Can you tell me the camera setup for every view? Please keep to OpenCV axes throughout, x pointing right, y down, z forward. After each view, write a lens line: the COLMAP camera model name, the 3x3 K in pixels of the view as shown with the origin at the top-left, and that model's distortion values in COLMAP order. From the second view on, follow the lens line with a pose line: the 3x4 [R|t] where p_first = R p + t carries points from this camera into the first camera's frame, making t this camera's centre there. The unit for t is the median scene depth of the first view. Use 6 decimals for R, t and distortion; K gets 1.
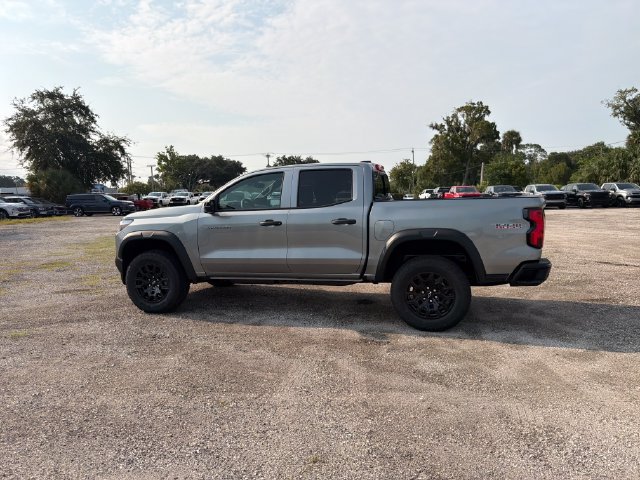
lens RADIAL K [[446.3, 0, 314.2], [0, 446.3, 244.5], [0, 0, 1]] dist [0.097666, -0.137428]
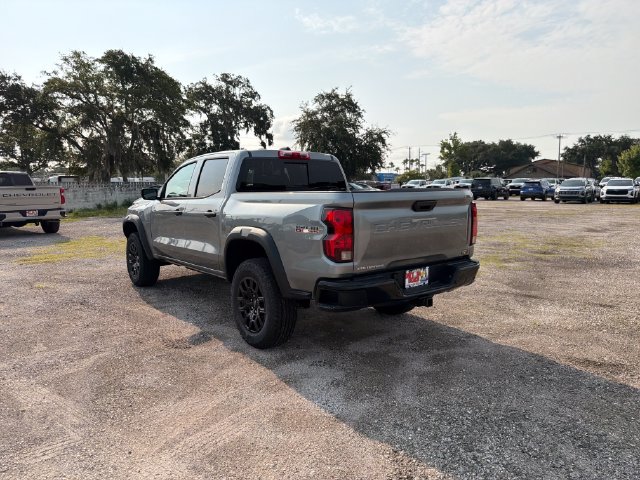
lens RADIAL K [[446.3, 0, 314.2], [0, 446.3, 244.5], [0, 0, 1]] dist [0.097666, -0.137428]
pose [[0.814234, 0.082914, -0.574586, 0.081647], [-0.067386, 0.996556, 0.048315, -0.004841], [0.576613, -0.000621, 0.817017, 0.036851]]
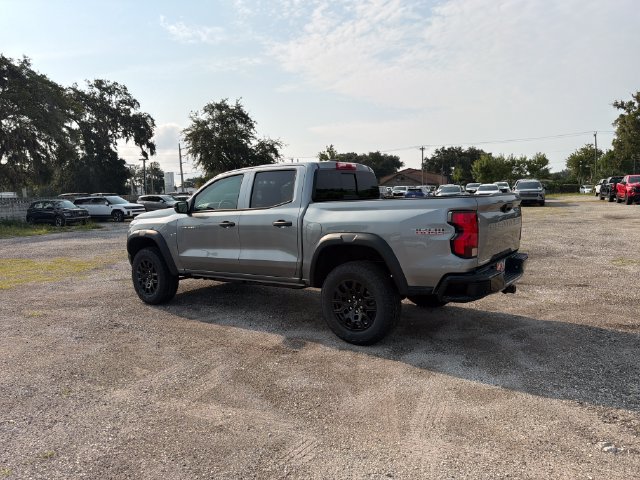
lens RADIAL K [[447.4, 0, 314.5], [0, 447.4, 238.2], [0, 0, 1]] dist [0.095684, -0.142173]
pose [[0.938160, 0.018013, -0.345733, 0.048473], [-0.018863, 0.999822, 0.000904, -0.002168], [0.345688, 0.005673, 0.938332, 0.011403]]
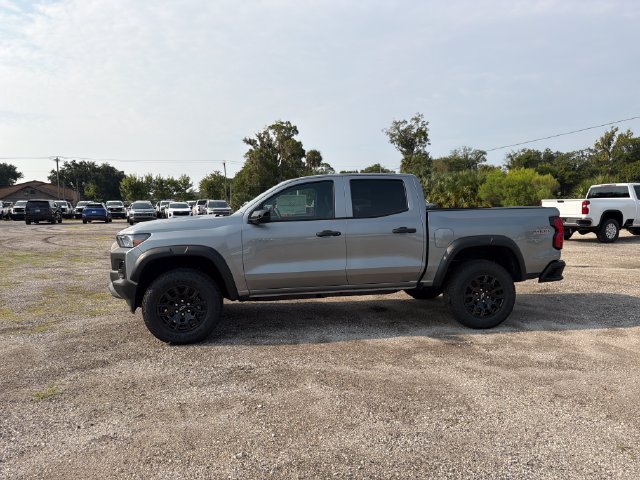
lens RADIAL K [[447.4, 0, 314.5], [0, 447.4, 238.2], [0, 0, 1]] dist [0.095684, -0.142173]
pose [[0.908522, -0.022966, 0.417206, -0.057058], [0.039703, 0.998715, -0.031483, -0.000993], [-0.415947, 0.045168, 0.908267, 0.015361]]
